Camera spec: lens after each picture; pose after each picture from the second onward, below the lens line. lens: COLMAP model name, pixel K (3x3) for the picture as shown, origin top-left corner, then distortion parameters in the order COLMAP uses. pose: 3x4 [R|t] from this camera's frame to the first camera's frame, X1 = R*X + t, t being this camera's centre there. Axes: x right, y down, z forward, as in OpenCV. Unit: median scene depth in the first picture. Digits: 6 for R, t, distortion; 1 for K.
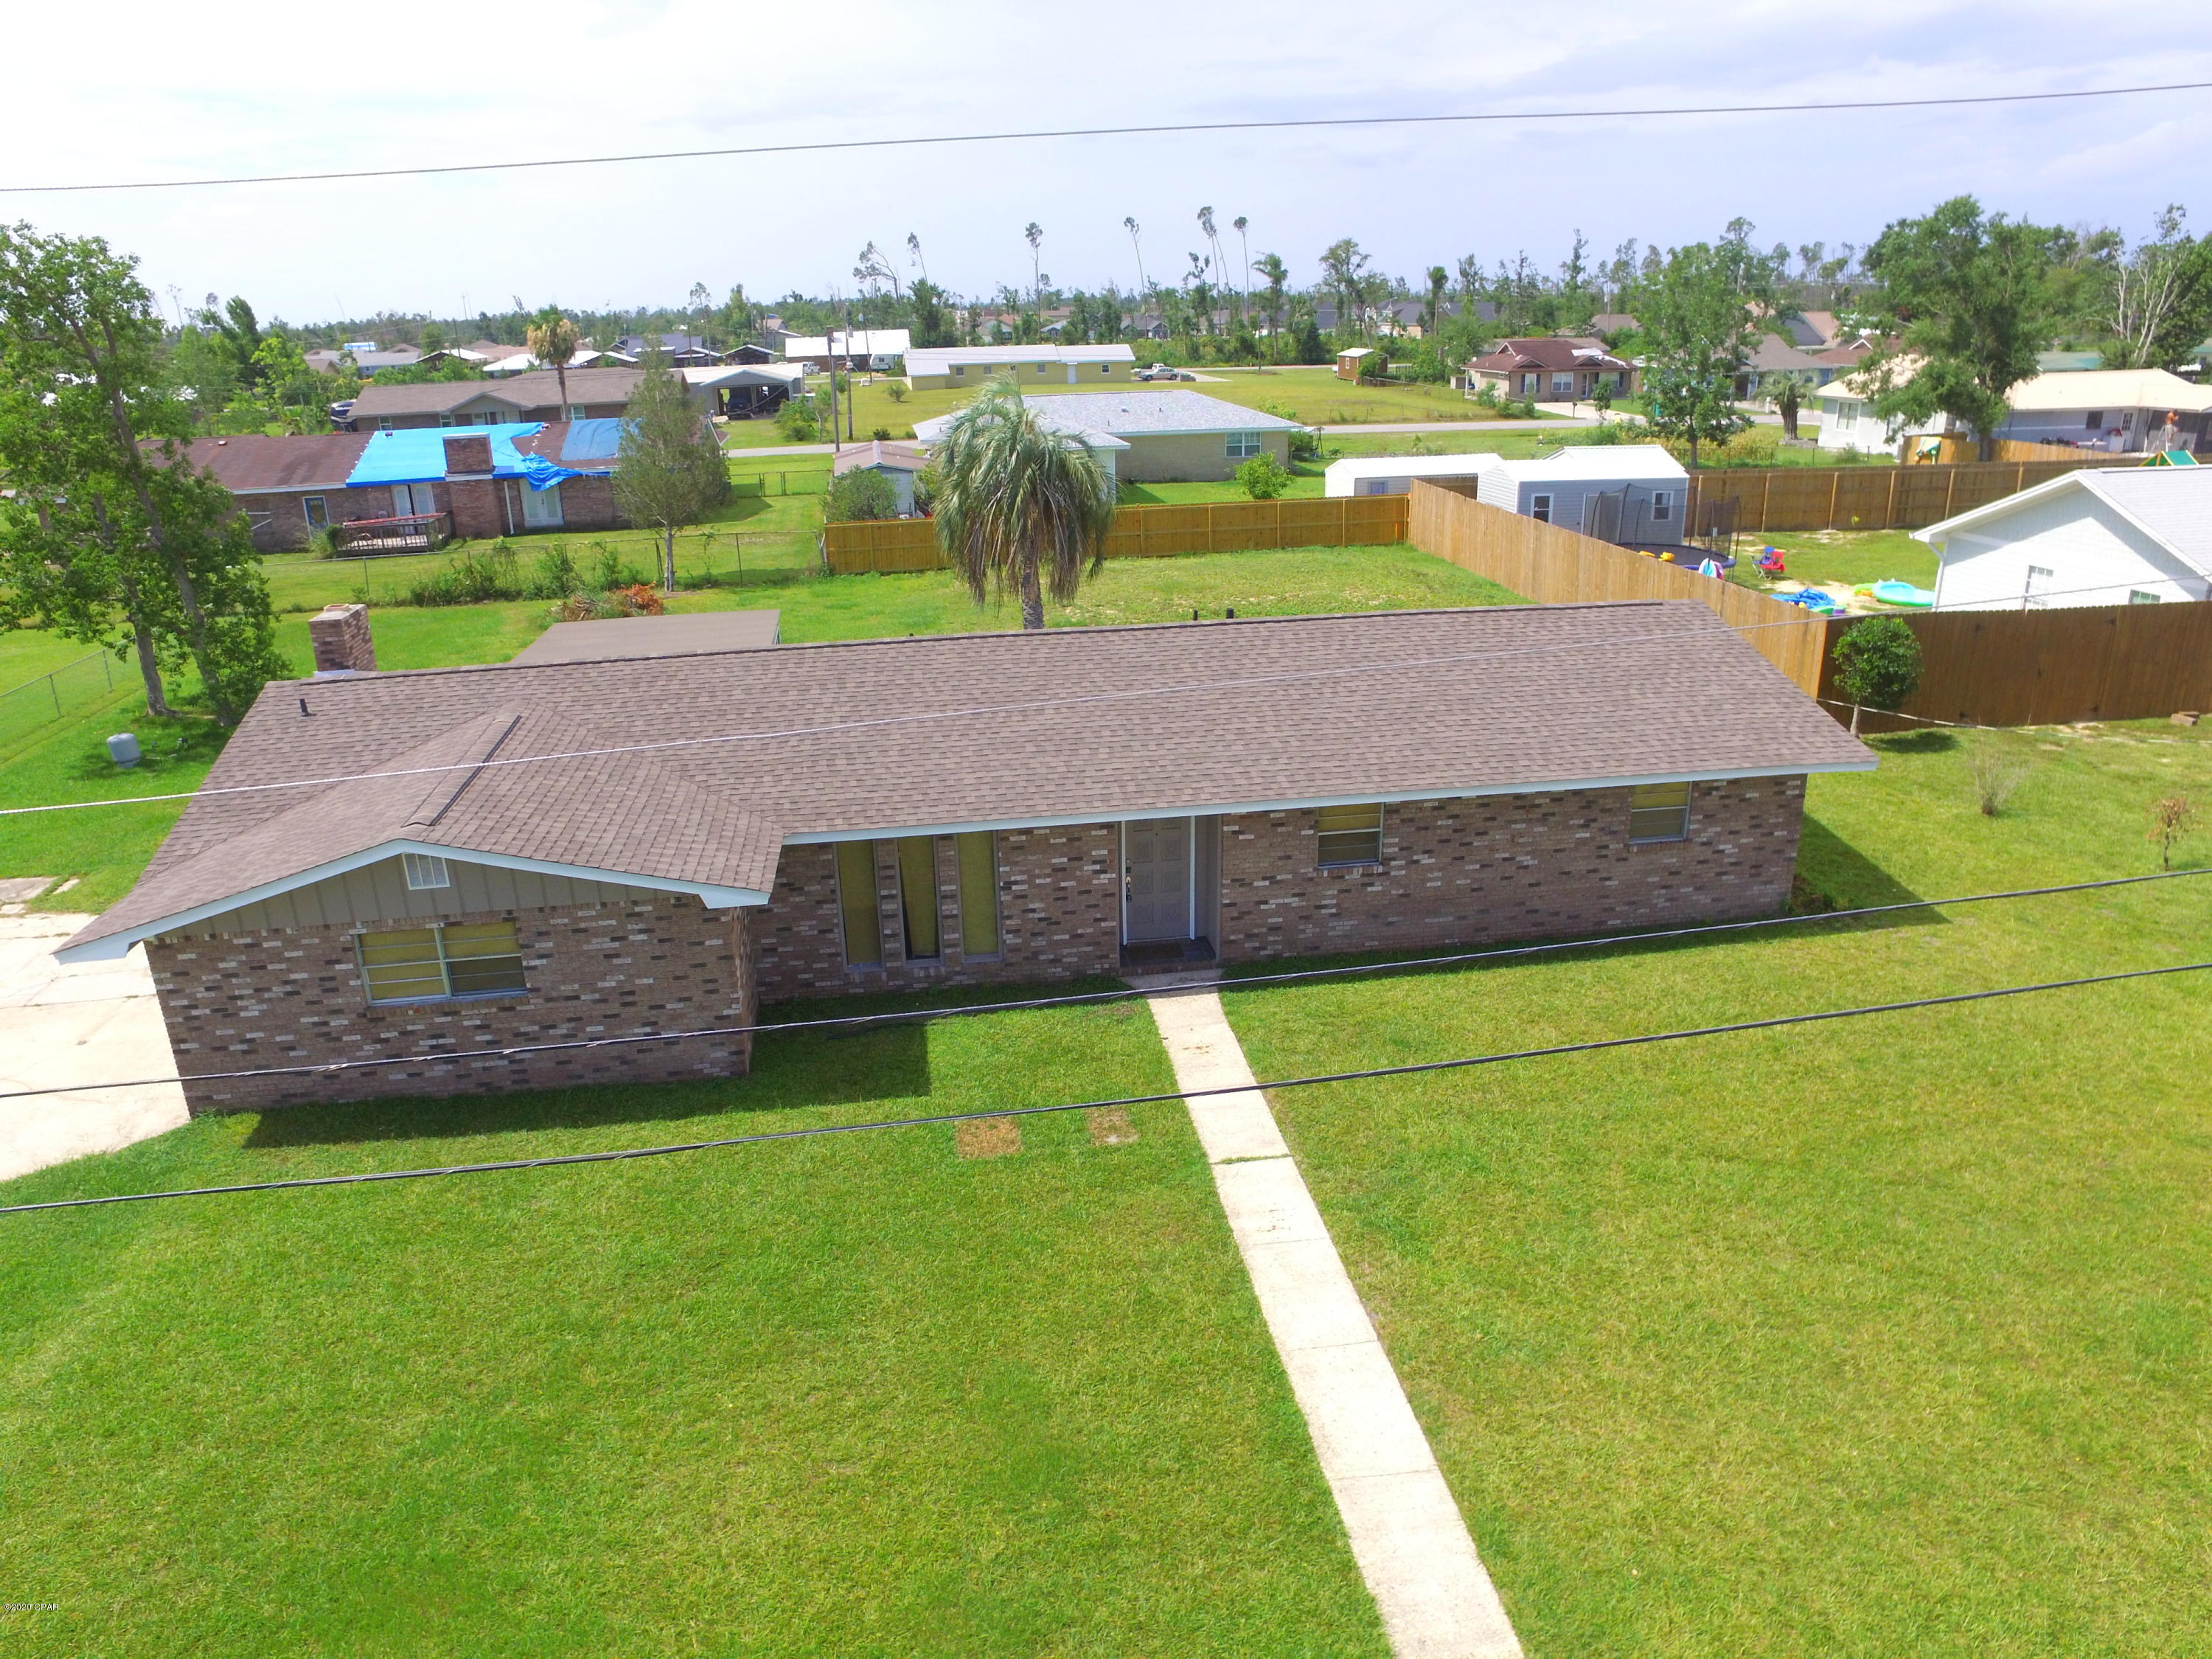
lens RADIAL K [[1481.7, 0, 1072.8], [0, 1481.7, 829.0], [0, 0, 1]] dist [-0.116140, 0.082332]
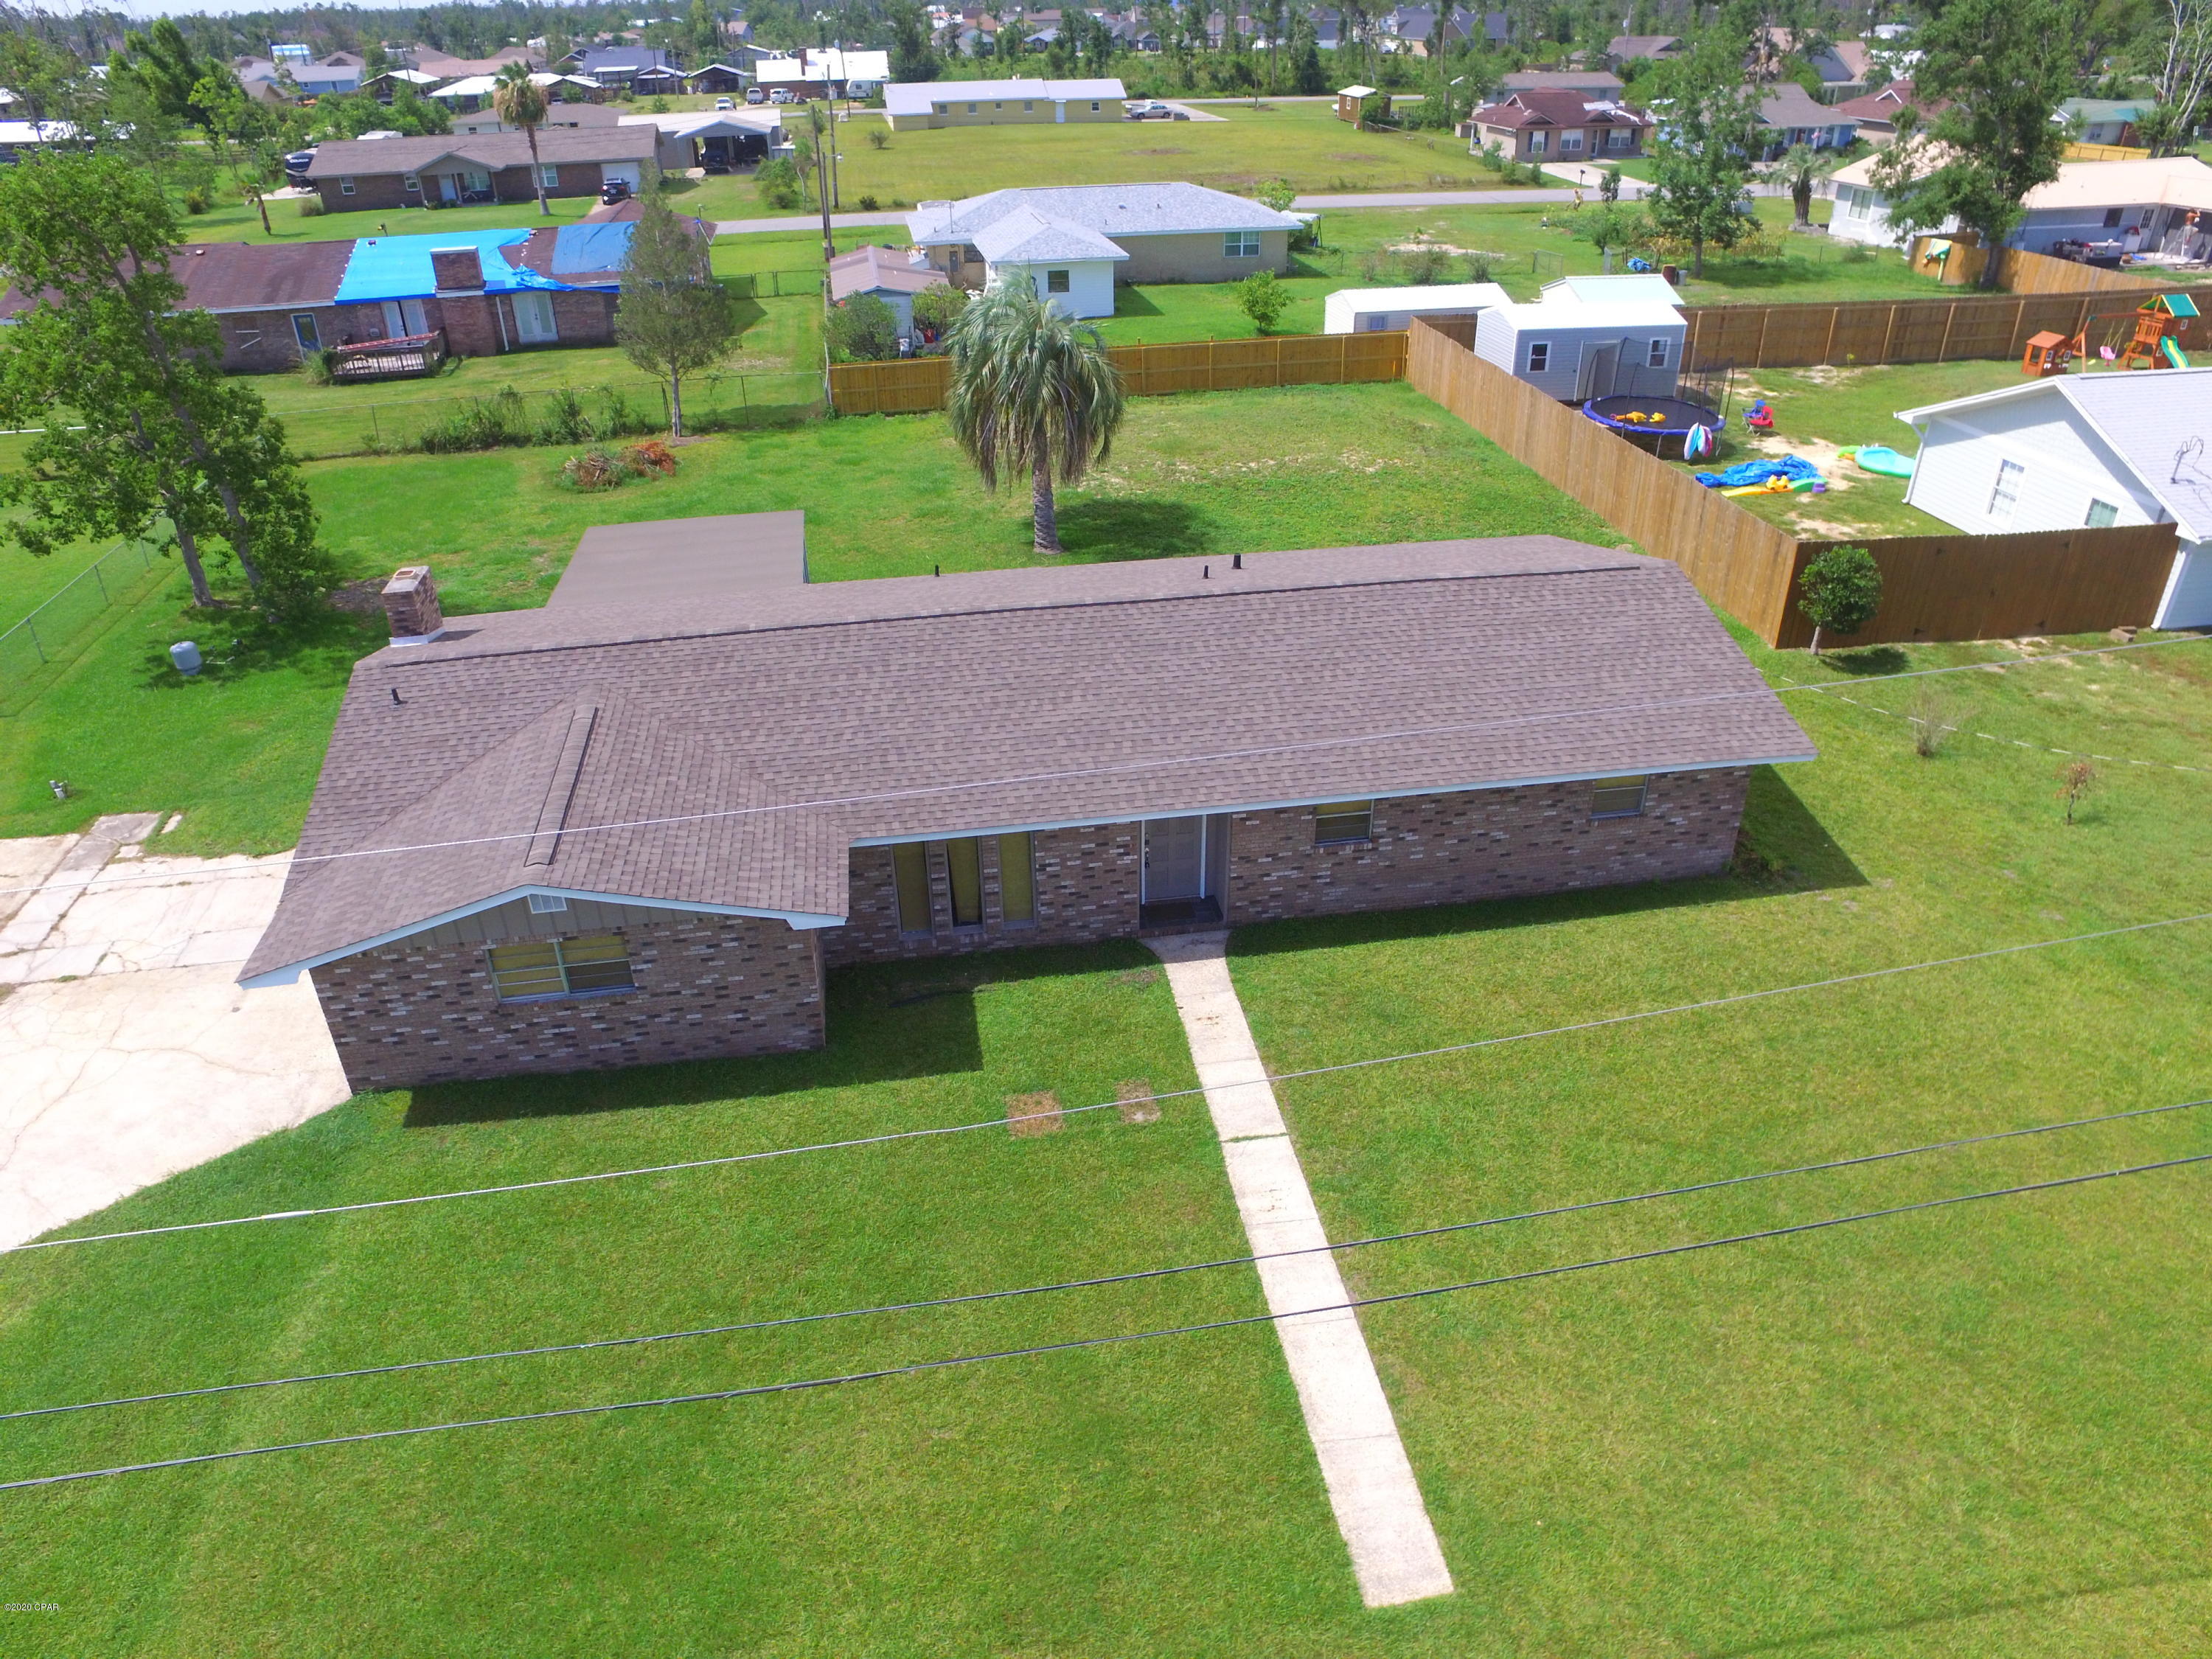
lens RADIAL K [[1481.7, 0, 1072.8], [0, 1481.7, 829.0], [0, 0, 1]] dist [-0.116140, 0.082332]
pose [[0.999932, -0.000461, 0.011616, -0.033925], [-0.001668, 0.983192, 0.182565, -0.199145], [-0.011505, -0.182572, 0.983125, -0.113101]]
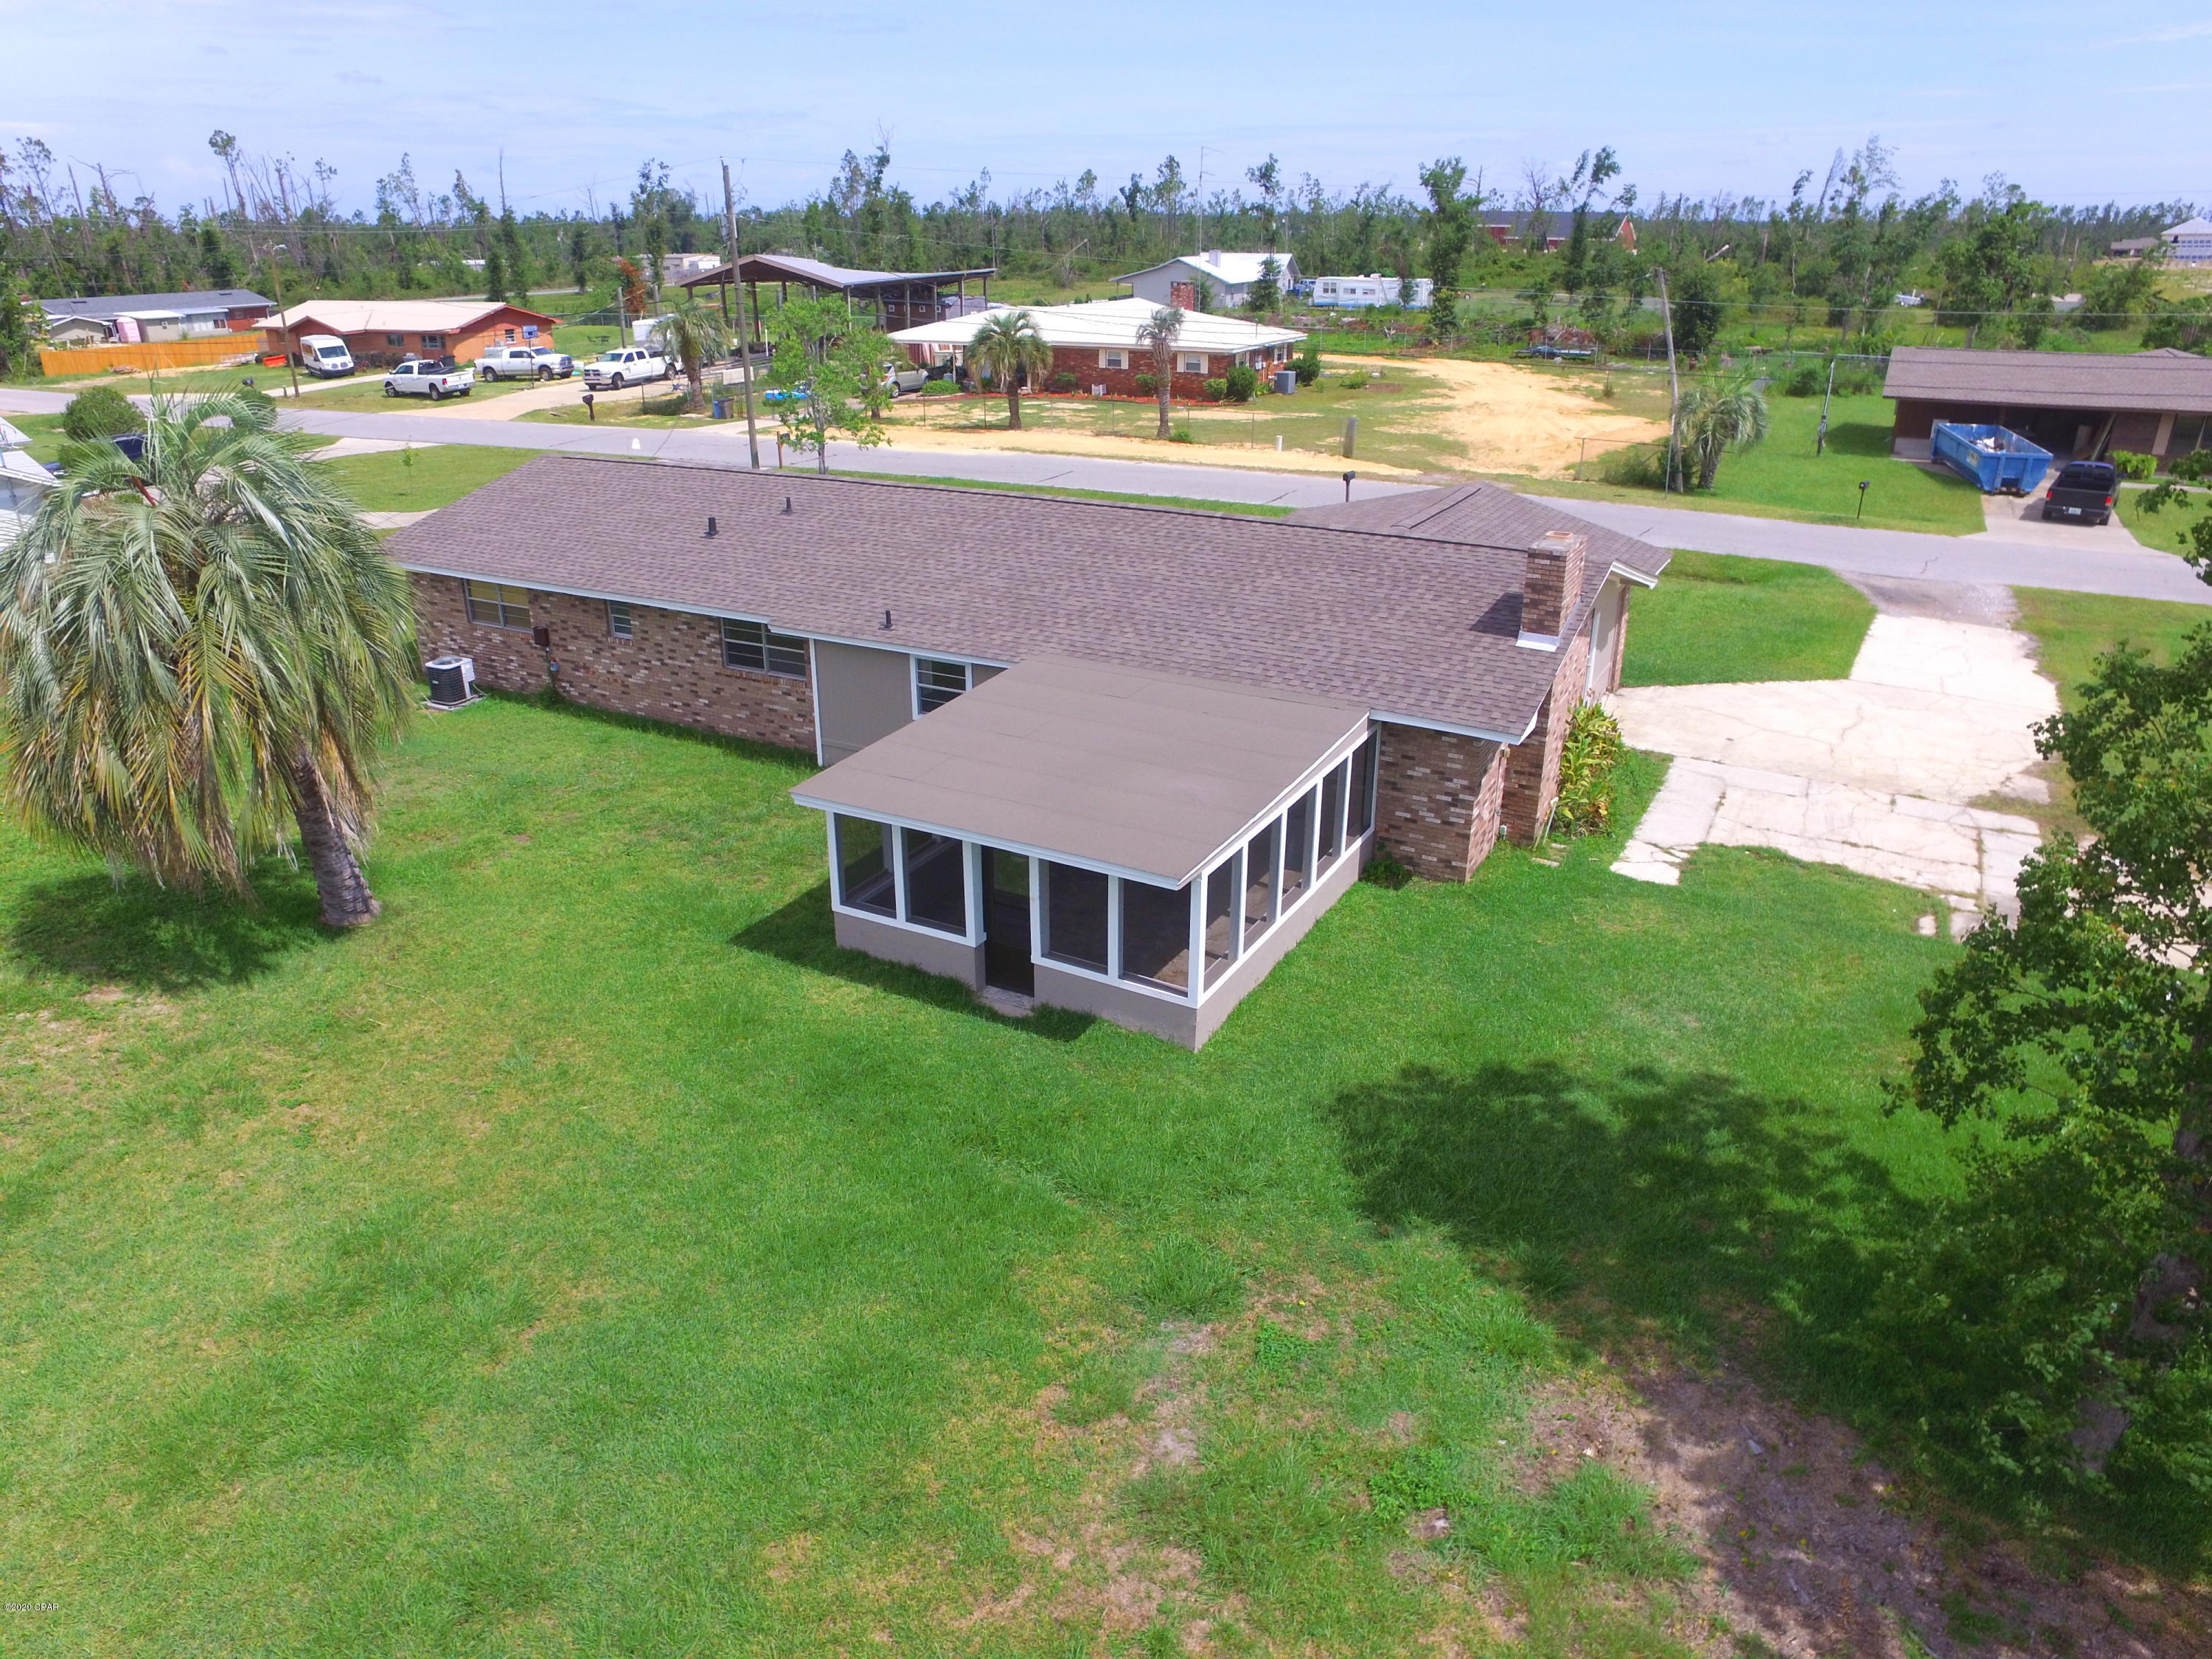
lens RADIAL K [[1481.7, 0, 1072.8], [0, 1481.7, 829.0], [0, 0, 1]] dist [-0.116140, 0.082332]
pose [[-0.794642, -0.199462, 0.573375, -0.968463], [0.238753, 0.765693, 0.597253, -0.710074], [-0.558158, 0.611497, -0.560830, 2.074089]]
